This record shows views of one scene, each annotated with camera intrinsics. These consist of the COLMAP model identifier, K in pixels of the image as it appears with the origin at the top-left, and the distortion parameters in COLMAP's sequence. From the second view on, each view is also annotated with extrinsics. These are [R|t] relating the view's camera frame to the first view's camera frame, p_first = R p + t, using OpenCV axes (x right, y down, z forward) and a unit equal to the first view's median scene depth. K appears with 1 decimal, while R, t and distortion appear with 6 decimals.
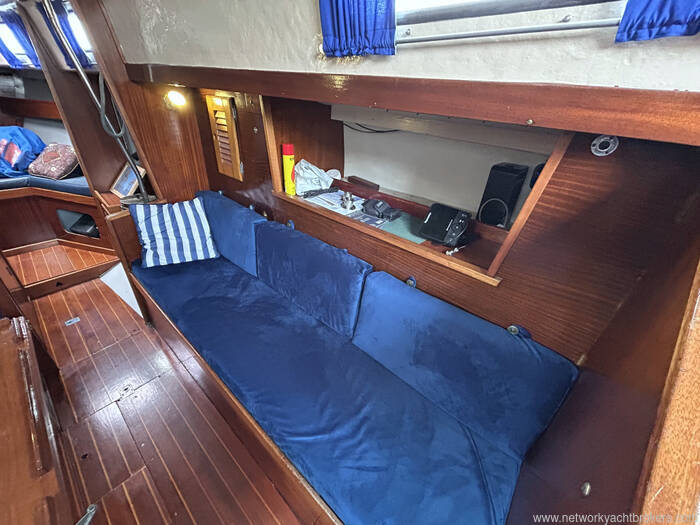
lens RADIAL K [[279.6, 0, 348.9], [0, 279.6, 261.2], [0, 0, 1]] dist [0.002185, -0.000723]
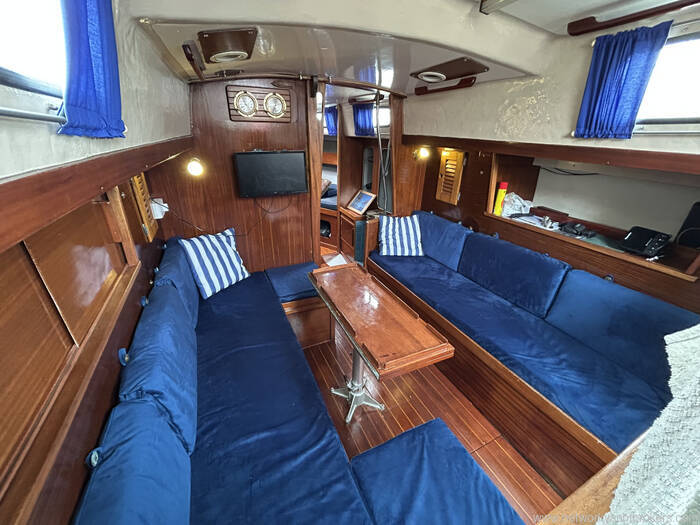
lens RADIAL K [[279.6, 0, 349.6], [0, 279.6, 262.6], [0, 0, 1]] dist [0.002185, -0.000723]
pose [[0.914470, 0.133581, -0.381969, -0.320403], [-0.172458, 0.982579, -0.069256, 0.229462], [0.366063, 0.129206, 0.921577, -0.571296]]
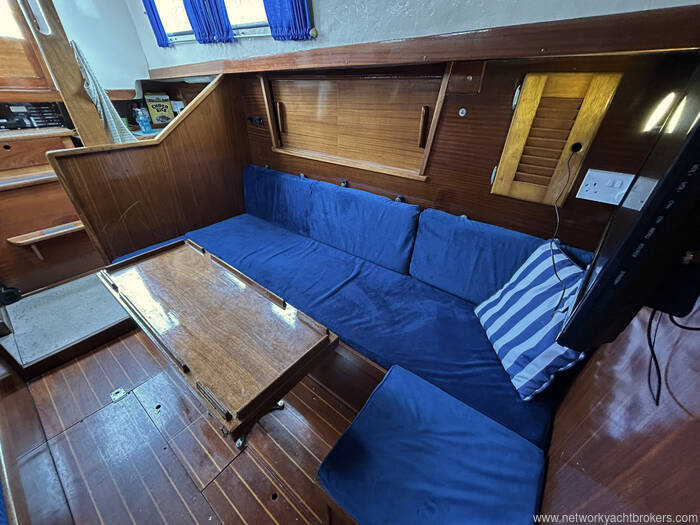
lens RADIAL K [[279.6, 0, 347.7], [0, 279.6, 265.0], [0, 0, 1]] dist [0.002185, -0.000723]
pose [[-0.995588, -0.027774, -0.089632, -0.911686], [-0.092450, 0.453908, 0.886239, -0.364278], [0.016071, 0.890615, -0.454473, 0.626154]]
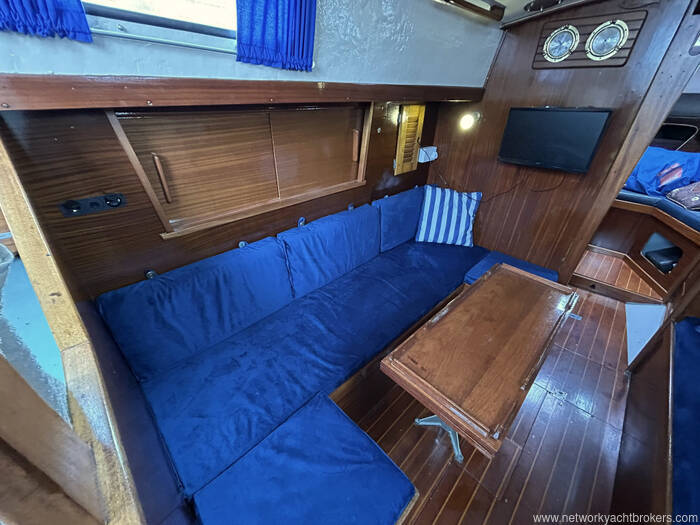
lens RADIAL K [[279.6, 0, 350.0], [0, 279.6, 263.0], [0, 0, 1]] dist [0.002185, -0.000723]
pose [[-0.064013, 0.464328, -0.883347, -0.045254], [-0.521286, 0.739243, 0.426357, 0.067545], [0.850978, 0.487769, 0.194727, -0.139484]]
